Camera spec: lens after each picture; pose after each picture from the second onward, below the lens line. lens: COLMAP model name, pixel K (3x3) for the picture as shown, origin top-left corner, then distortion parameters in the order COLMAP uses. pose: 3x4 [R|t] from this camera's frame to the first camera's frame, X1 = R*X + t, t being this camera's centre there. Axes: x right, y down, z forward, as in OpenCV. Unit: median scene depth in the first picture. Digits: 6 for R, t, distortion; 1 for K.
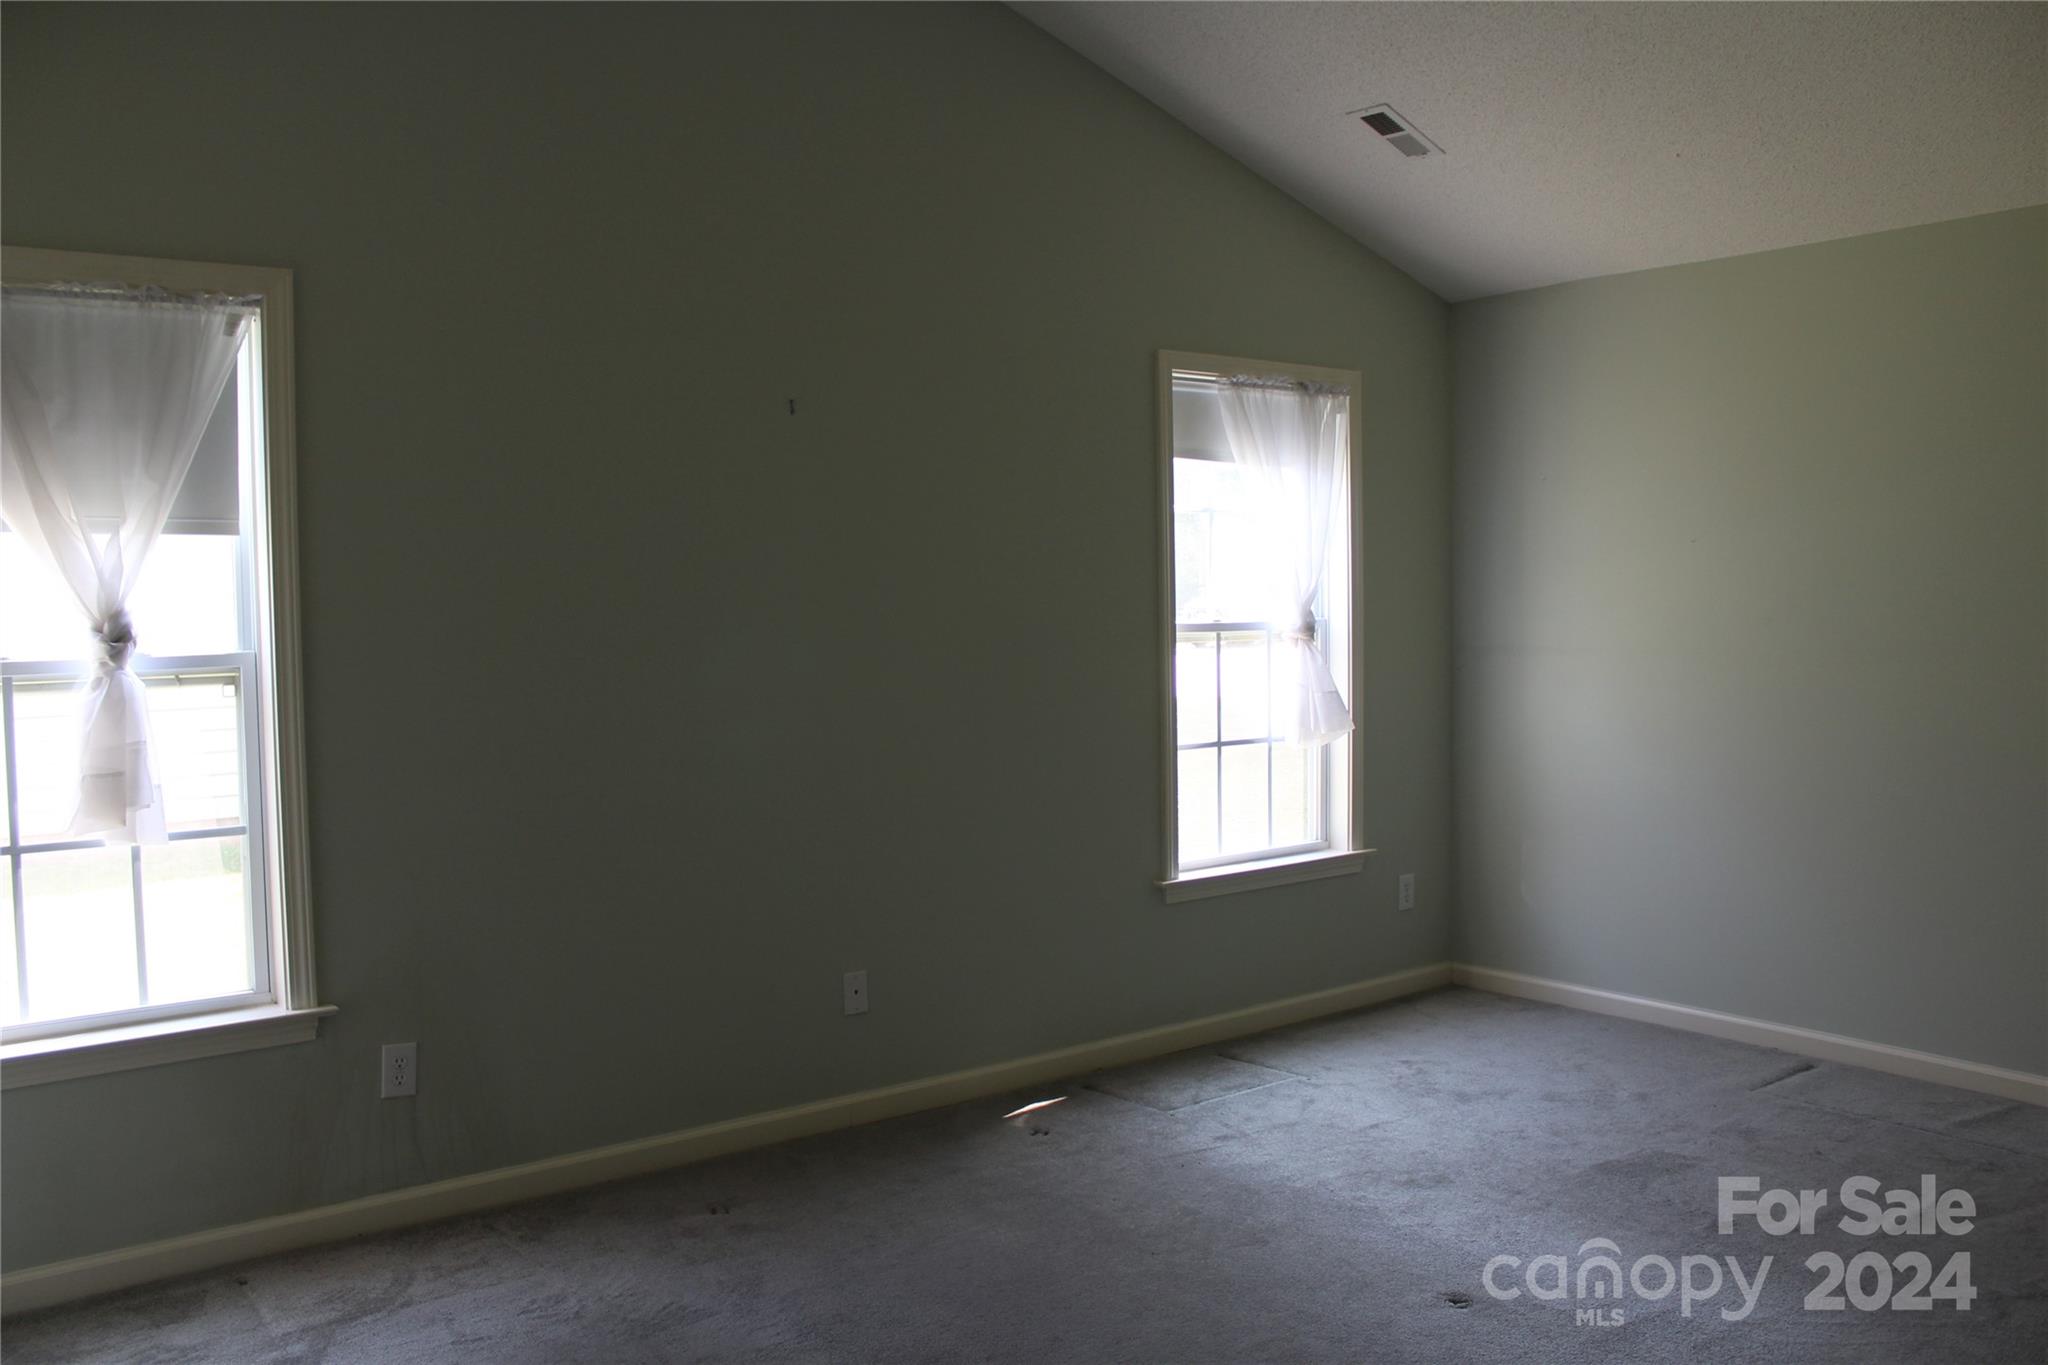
lens RADIAL K [[1687.0, 0, 1024.0], [0, 1687.0, 682.5], [0, 0, 1]] dist [-0.165541, 0.164927]
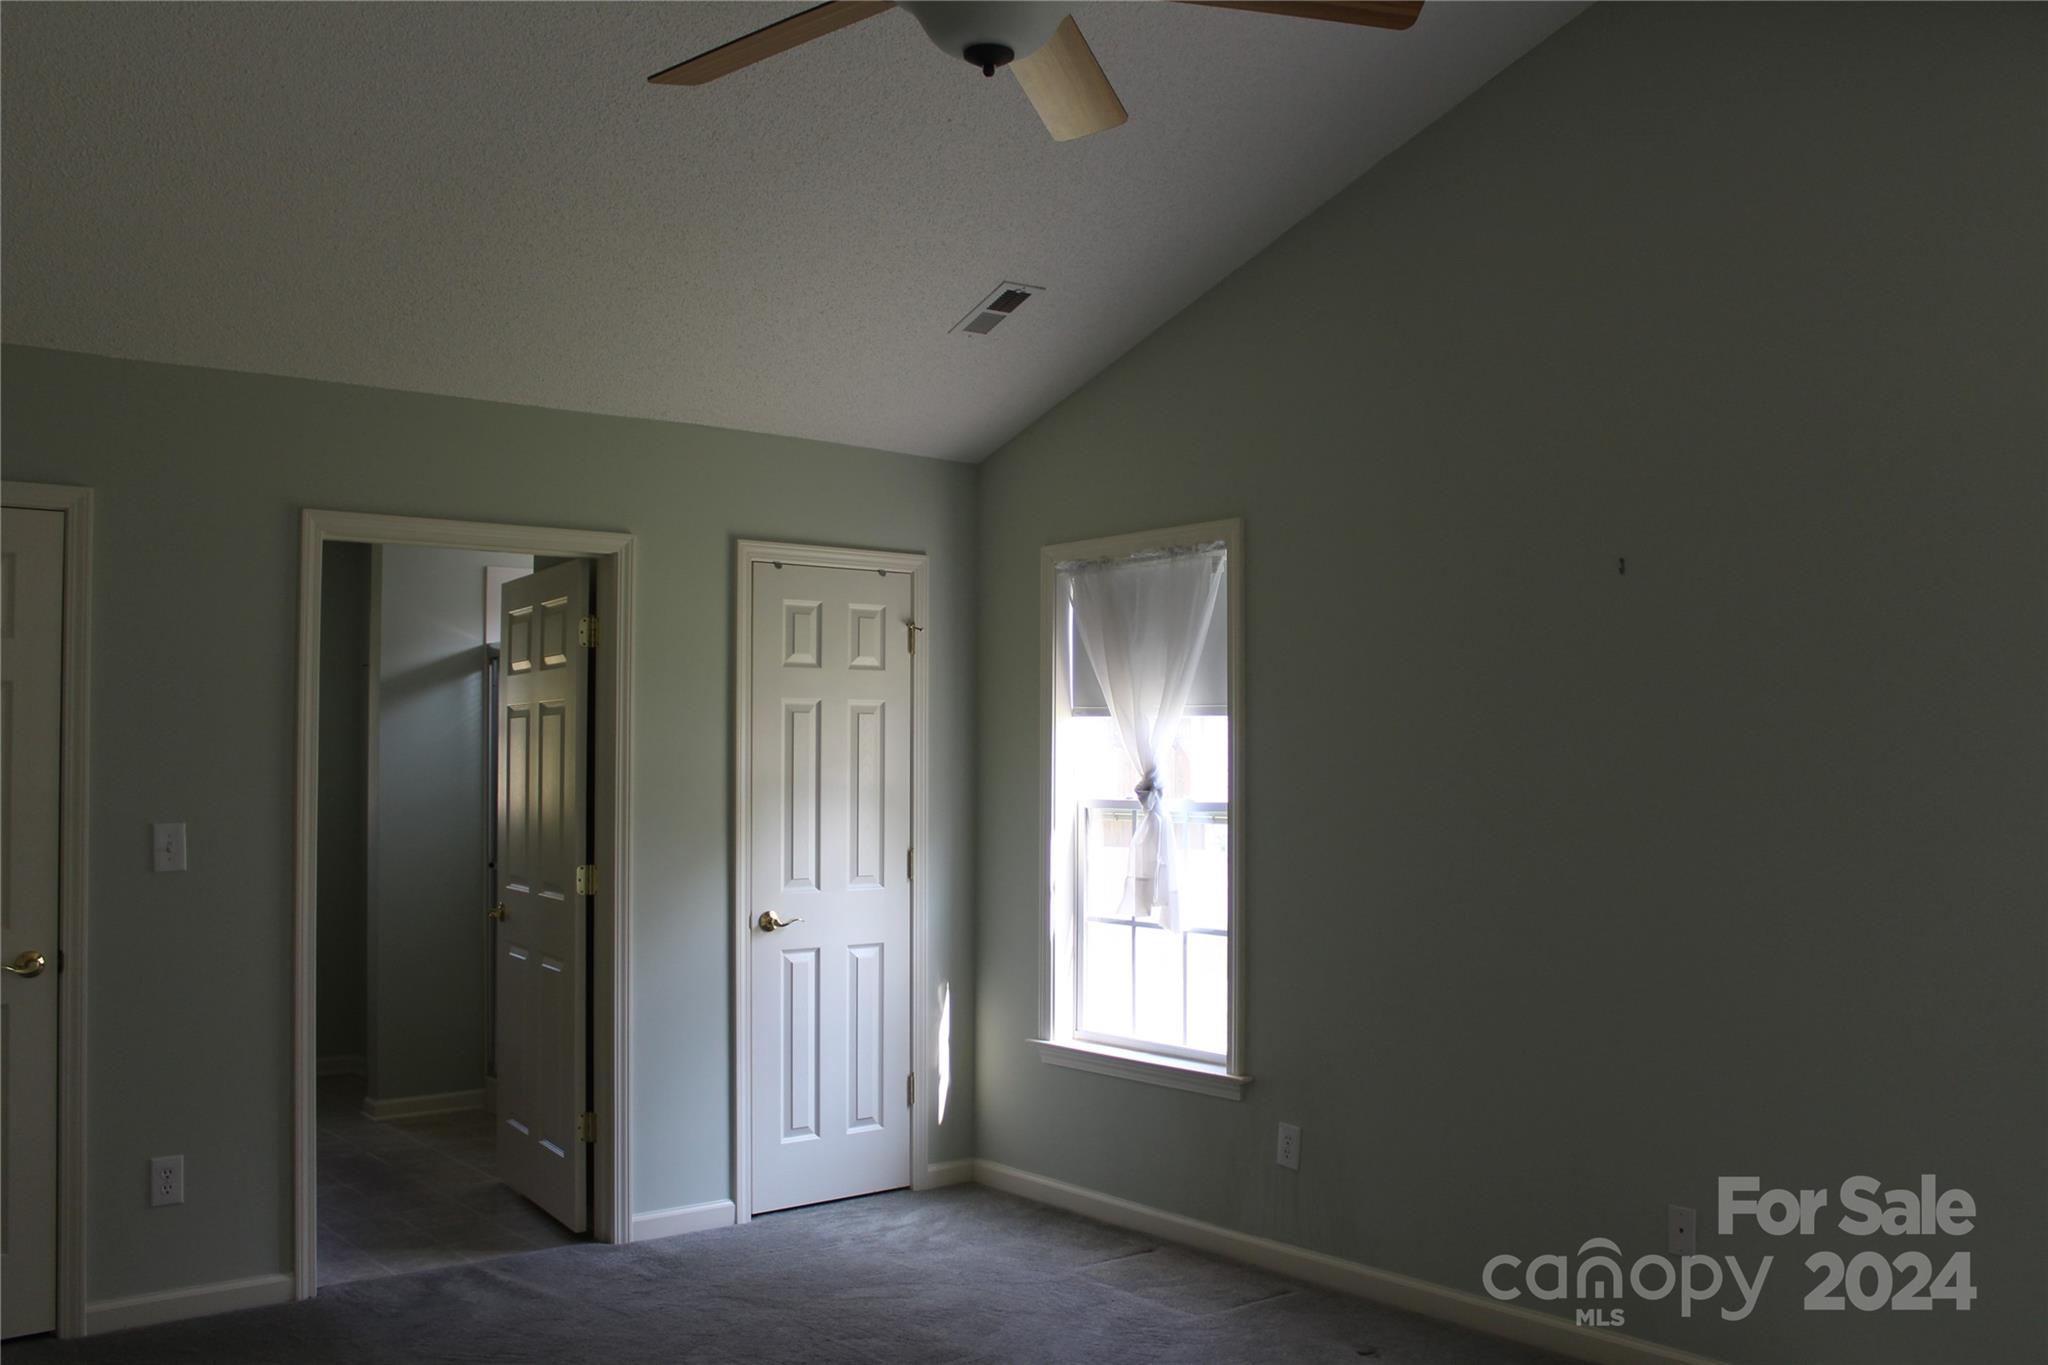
lens RADIAL K [[1782.8, 0, 1010.9], [0, 1782.8, 685.6], [0, 0, 1]] dist [-0.157175, 0.158594]
pose [[0.052460, -0.029259, -0.998194, 1.026460], [-0.066663, 0.997238, -0.032735, -0.056479], [0.996396, 0.068260, 0.050365, 0.769626]]
